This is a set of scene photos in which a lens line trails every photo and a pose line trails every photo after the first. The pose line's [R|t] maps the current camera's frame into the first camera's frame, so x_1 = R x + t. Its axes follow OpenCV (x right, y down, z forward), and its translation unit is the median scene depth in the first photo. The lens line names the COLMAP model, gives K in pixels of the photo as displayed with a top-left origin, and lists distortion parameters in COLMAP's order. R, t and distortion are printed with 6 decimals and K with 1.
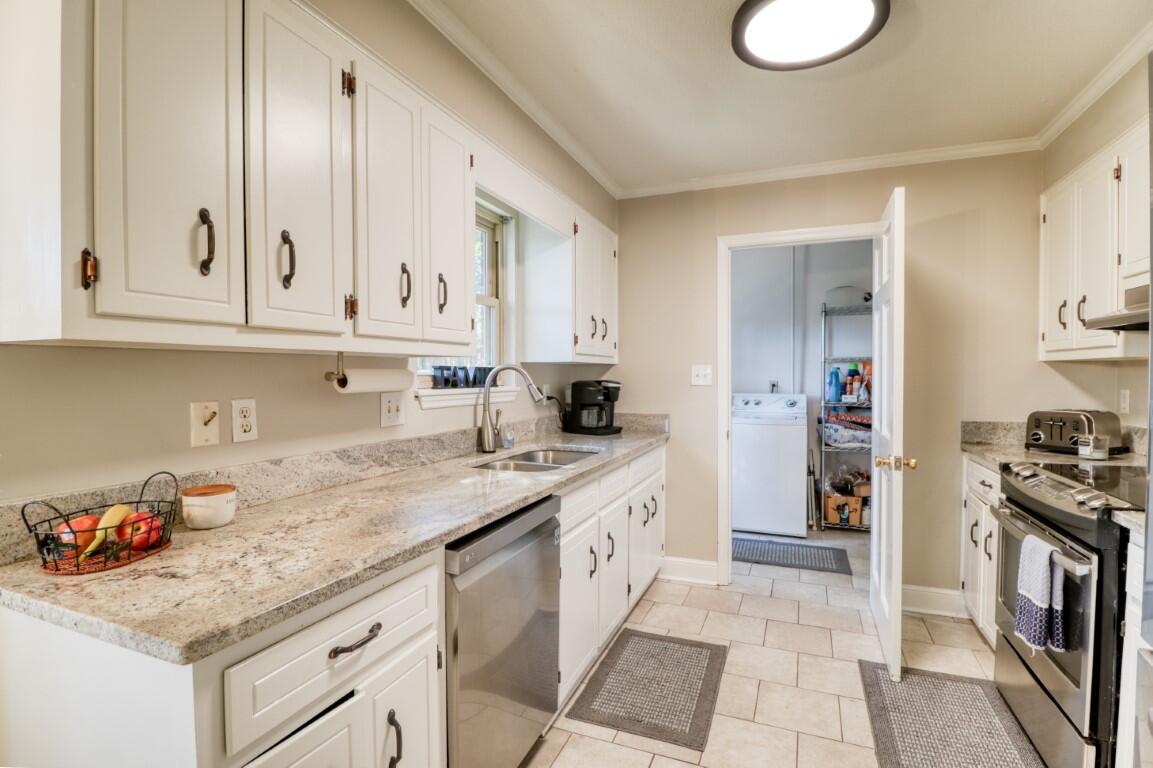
lens RADIAL K [[547.3, 0, 574.1], [0, 547.3, 381.3], [0, 0, 1]] dist [0.001055, -0.008594]
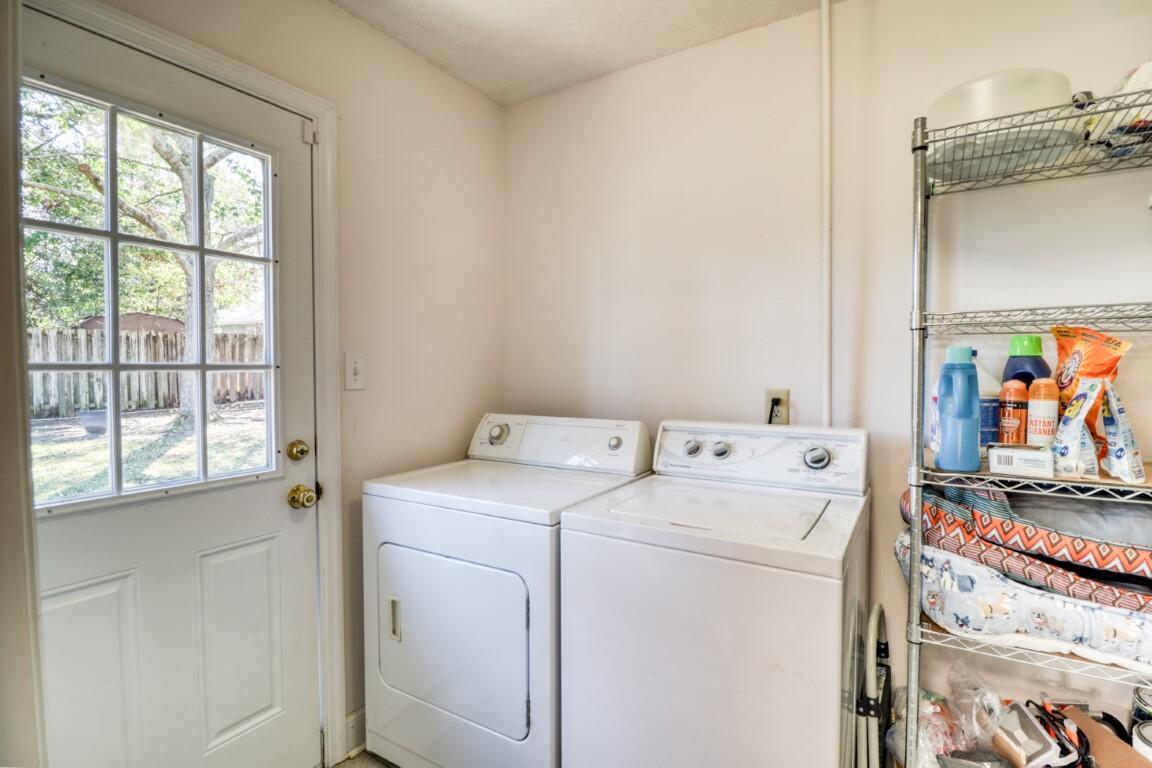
lens RADIAL K [[546.8, 0, 577.1], [0, 546.8, 380.9], [0, 0, 1]] dist [0.001055, -0.008594]
pose [[0.989157, 0.004557, -0.146794, 0.327206], [-0.003858, 0.999980, 0.005046, -0.009286], [0.146814, -0.004425, 0.989154, 0.703763]]
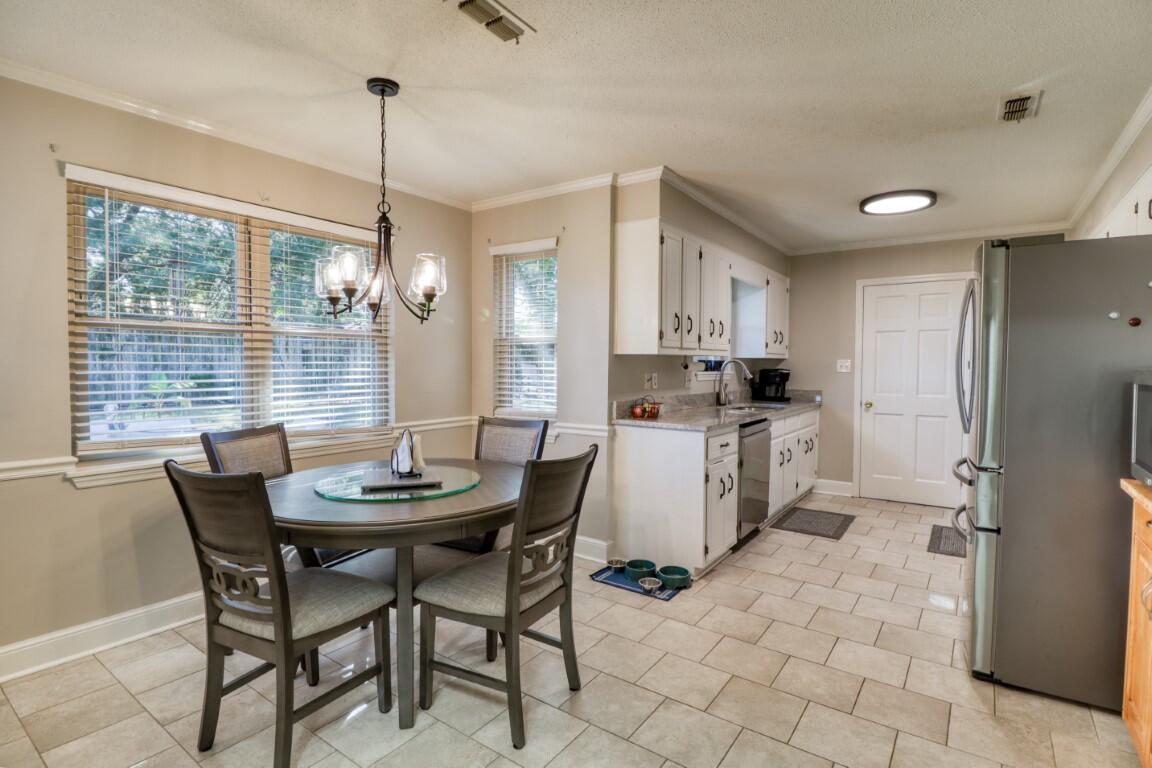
lens RADIAL K [[546.8, 0, 584.8], [0, 546.8, 381.8], [0, 0, 1]] dist [0.001055, -0.008594]
pose [[0.975381, 0.014301, -0.220062, -0.170147], [-0.010526, 0.999777, 0.018319, 0.014740], [0.220275, -0.015552, 0.975314, -0.805201]]
